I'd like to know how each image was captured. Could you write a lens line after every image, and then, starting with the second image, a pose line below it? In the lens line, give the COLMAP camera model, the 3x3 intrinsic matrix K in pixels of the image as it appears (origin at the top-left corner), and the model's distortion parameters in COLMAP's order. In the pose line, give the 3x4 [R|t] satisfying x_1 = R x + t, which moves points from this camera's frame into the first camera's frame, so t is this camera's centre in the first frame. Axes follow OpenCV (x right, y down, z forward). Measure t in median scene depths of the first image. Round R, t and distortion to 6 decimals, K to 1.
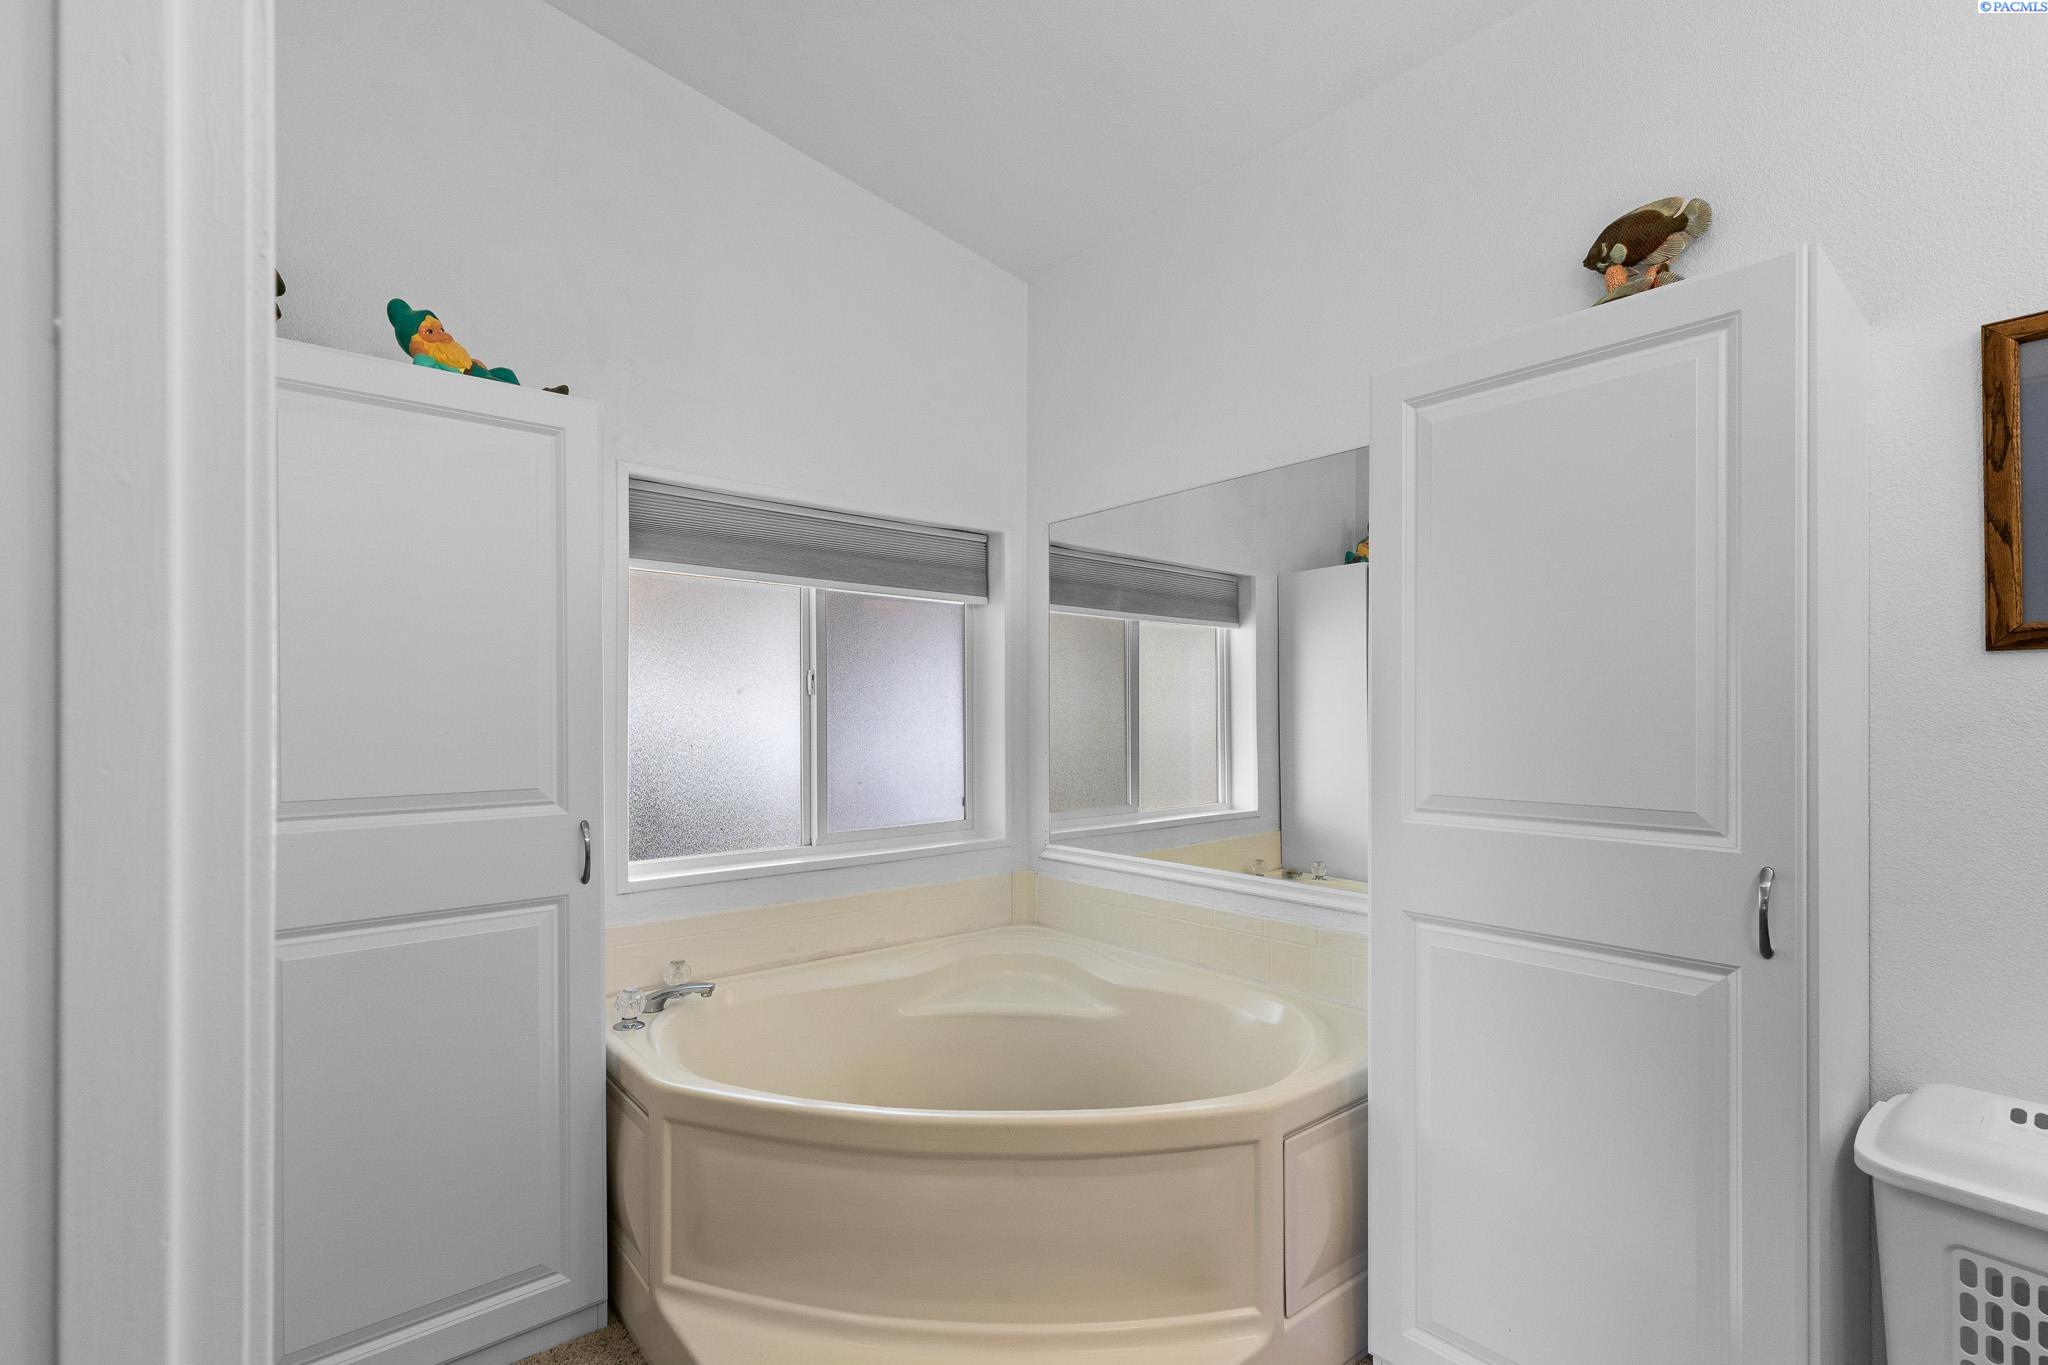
lens RADIAL K [[922.8, 0, 1020.7], [0, 922.8, 713.0], [0, 0, 1]] dist [0.011173, -0.007899]
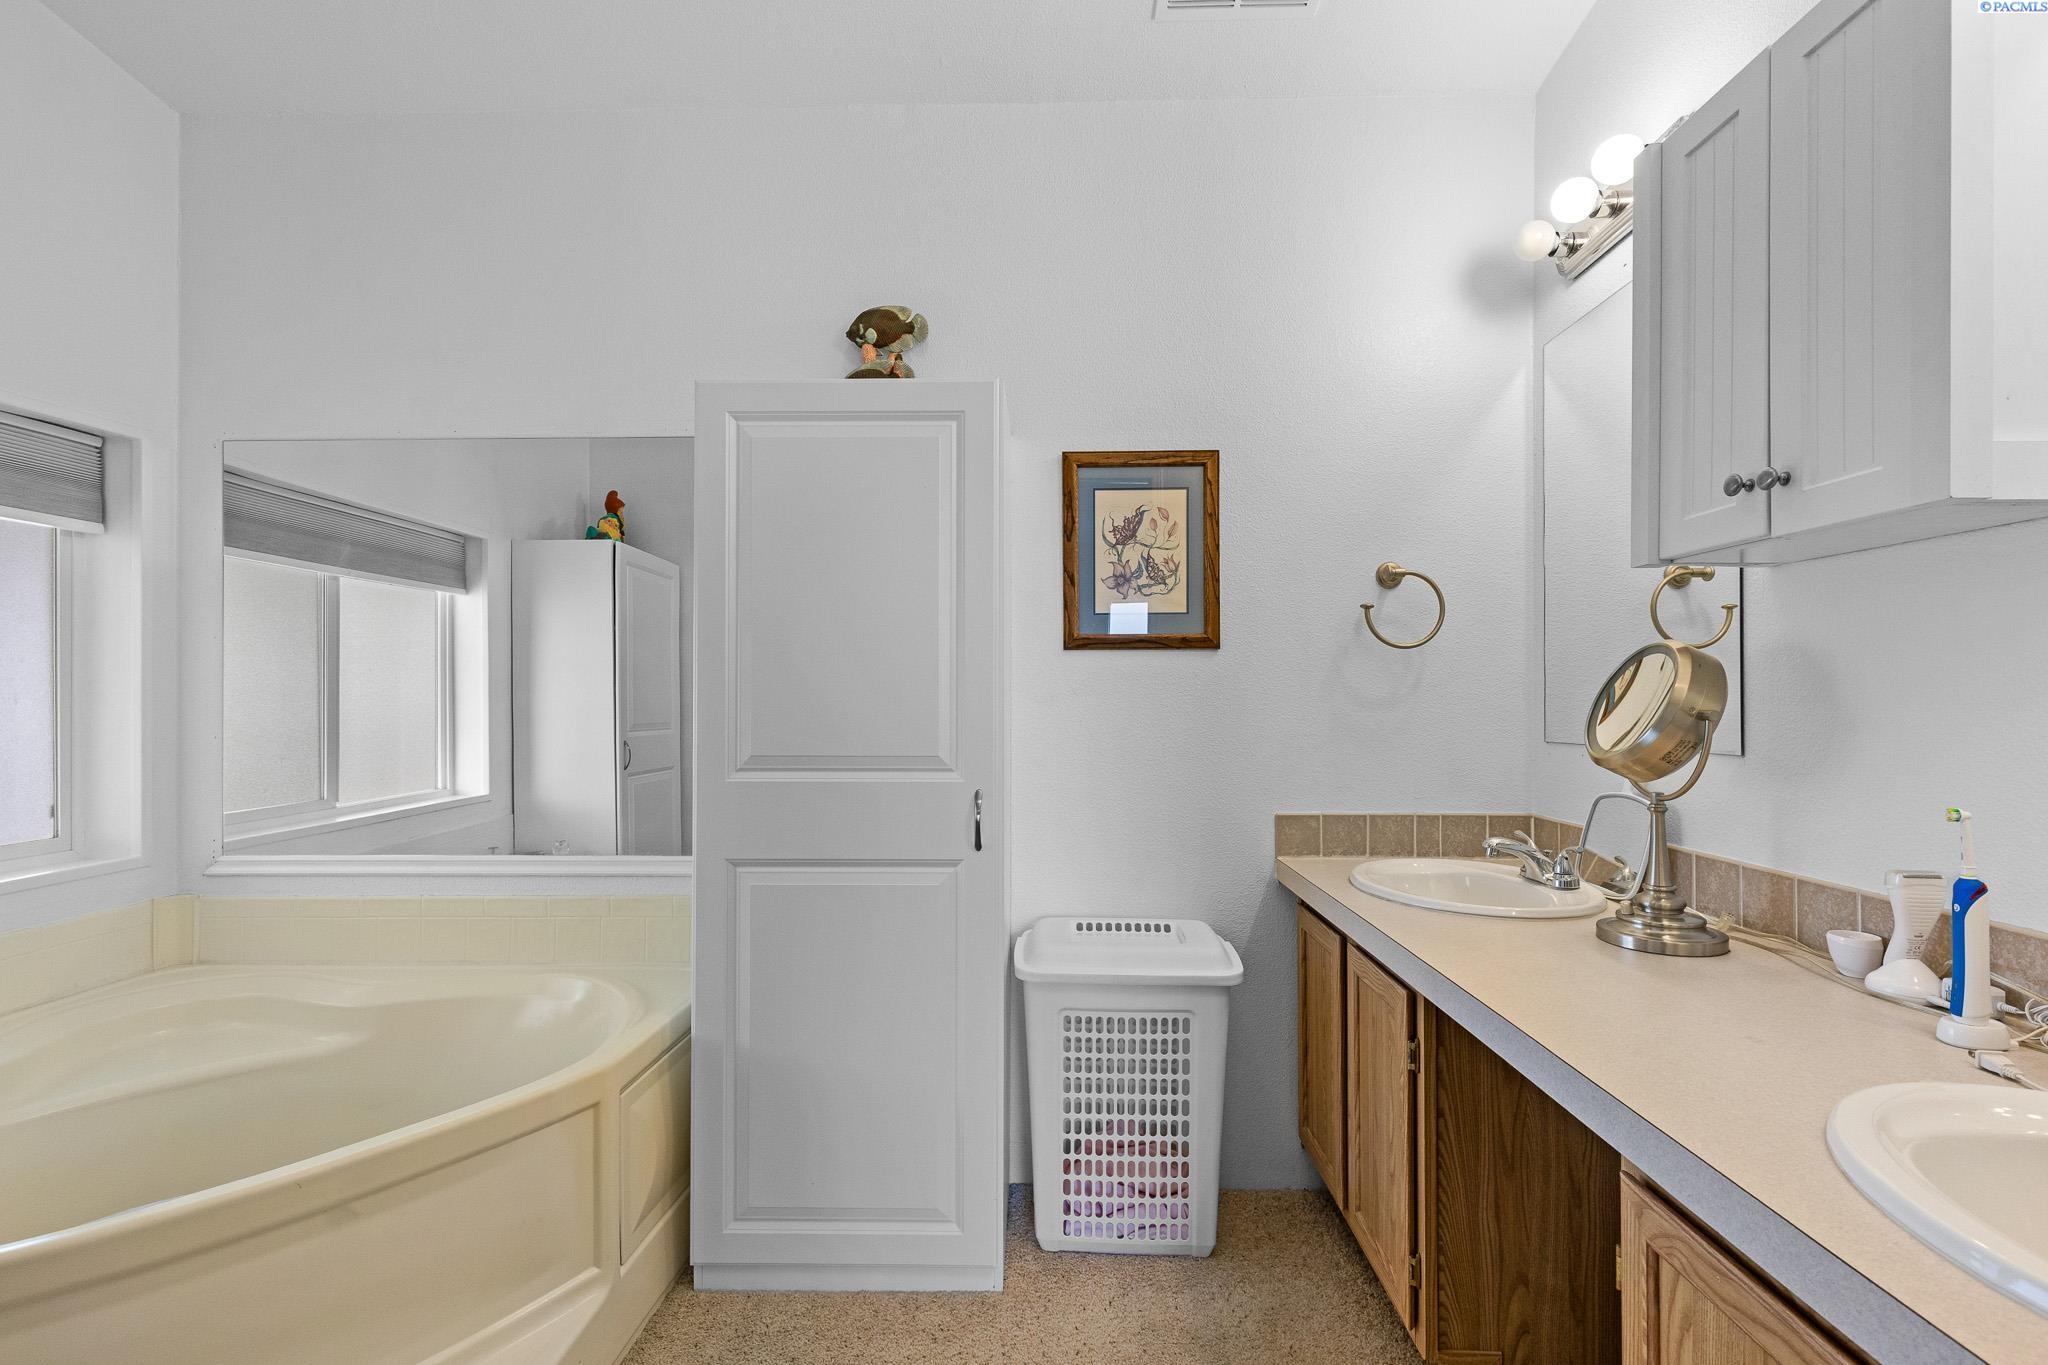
lens RADIAL K [[918.5, 0, 1024.1], [0, 918.5, 703.3], [0, 0, 1]] dist [0.004175, 0.000482]
pose [[0.664334, -0.006135, 0.747411, -0.113156], [-0.003133, 0.999935, 0.010992, 0.004481], [-0.747429, -0.009644, 0.664271, -0.016880]]
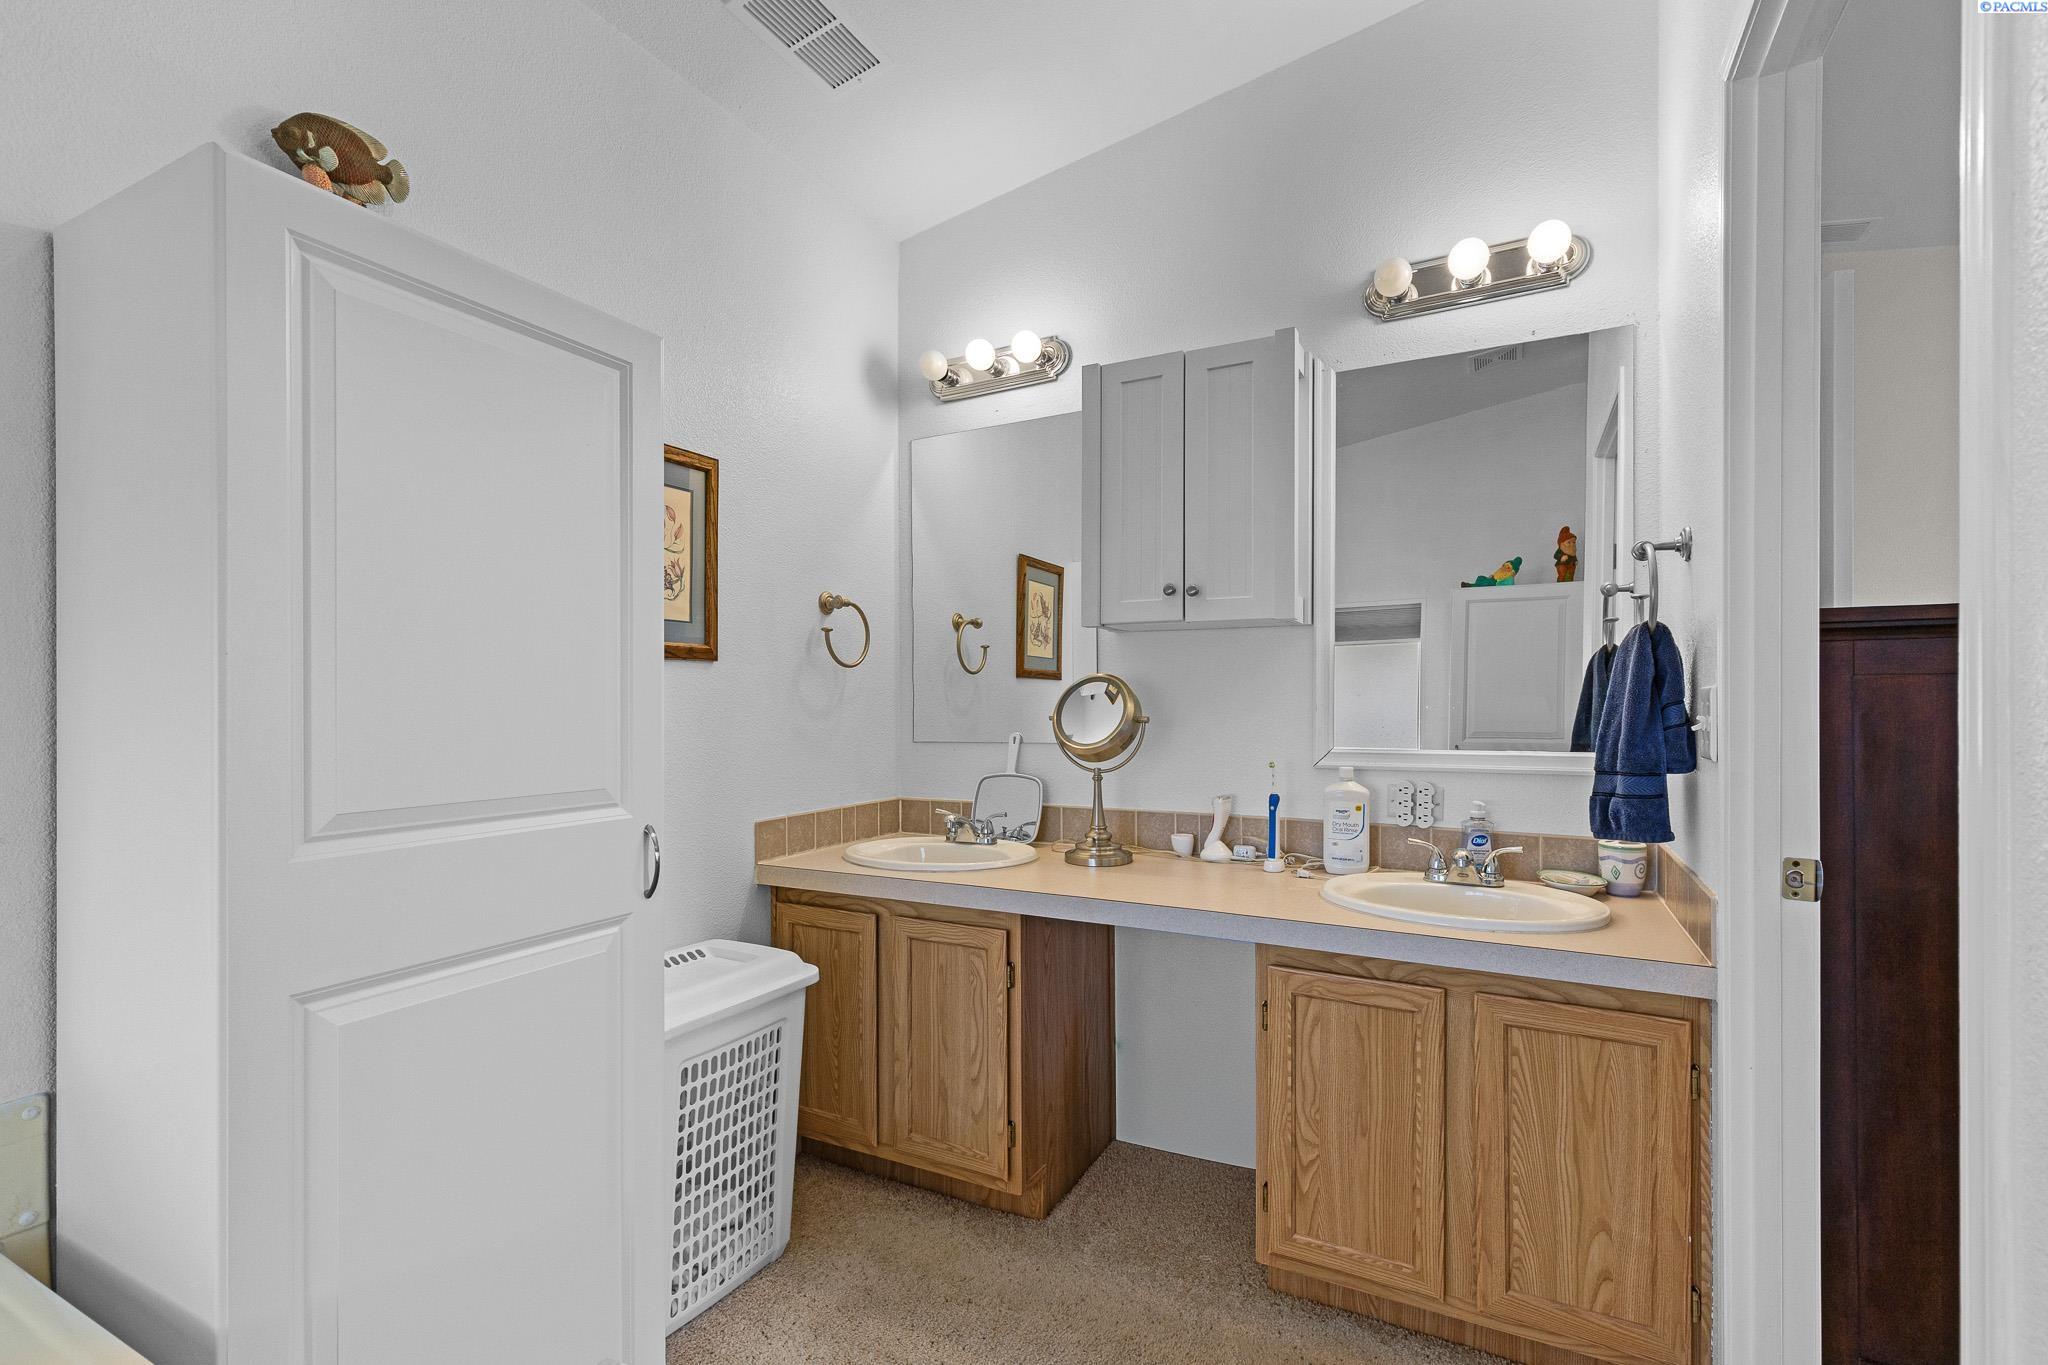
lens RADIAL K [[922.8, 0, 1020.7], [0, 922.8, 713.0], [0, 0, 1]] dist [0.011173, -0.007899]
pose [[-0.378847, -0.013407, 0.925362, -0.239033], [-0.005199, 0.999910, 0.012359, -0.001154], [-0.925445, -0.000128, -0.378883, 0.453411]]
